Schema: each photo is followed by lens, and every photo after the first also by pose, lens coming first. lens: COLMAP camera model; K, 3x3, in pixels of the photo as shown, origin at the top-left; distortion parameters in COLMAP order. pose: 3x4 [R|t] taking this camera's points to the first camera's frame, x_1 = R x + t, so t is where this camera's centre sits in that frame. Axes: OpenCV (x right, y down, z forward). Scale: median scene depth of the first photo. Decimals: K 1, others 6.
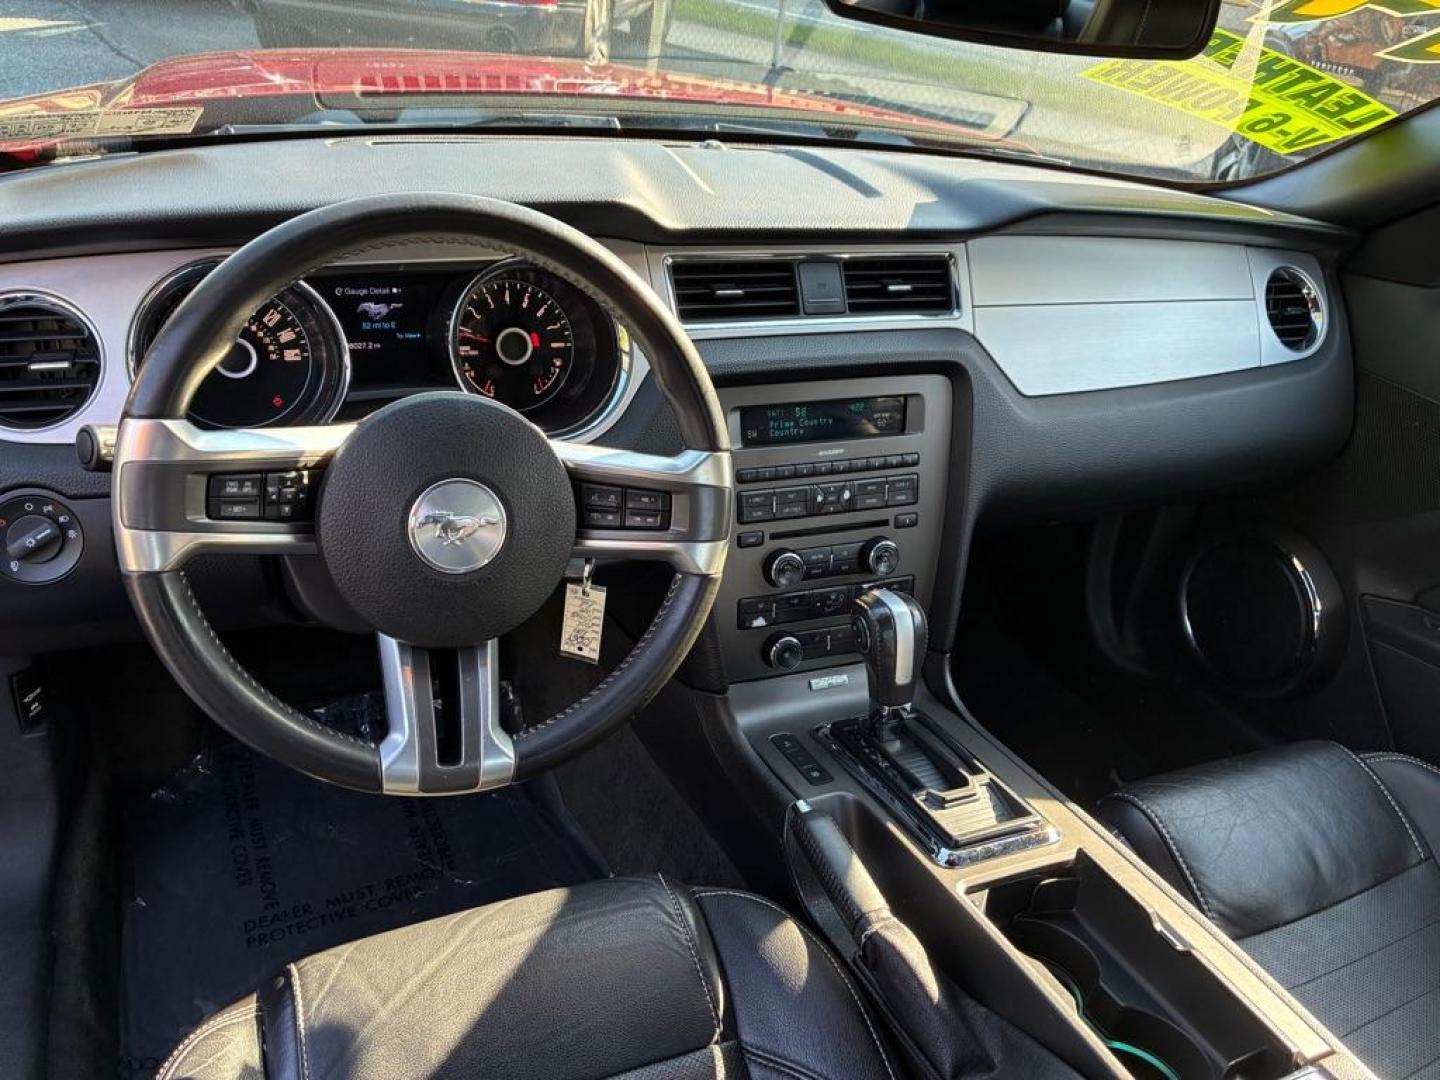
lens RADIAL K [[1075.9, 0, 672.8], [0, 1075.9, 548.7], [0, 0, 1]] dist [0.070462, -0.106486]
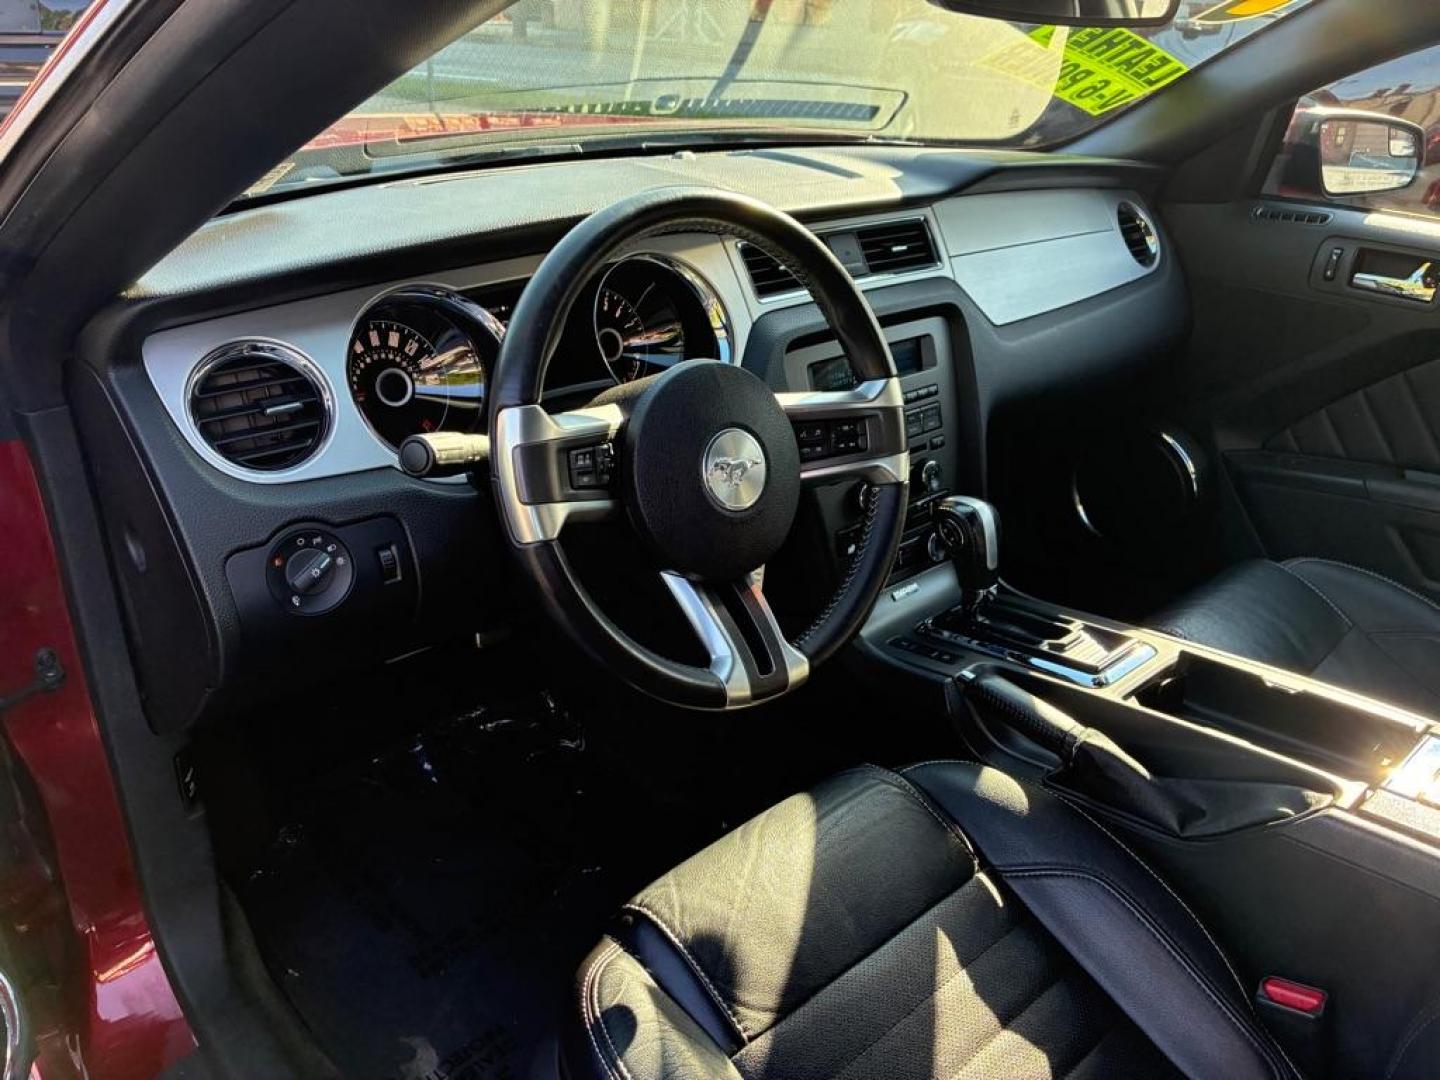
lens RADIAL K [[1063.4, 0, 720.0], [0, 1063.4, 540.0], [0, 0, 1]] dist [0.065029, -0.102655]
pose [[0.946403, -0.204182, 0.250263, -0.340946], [0.213245, 0.976954, -0.009346, 0.040285], [-0.242588, 0.062212, 0.968133, -0.065800]]
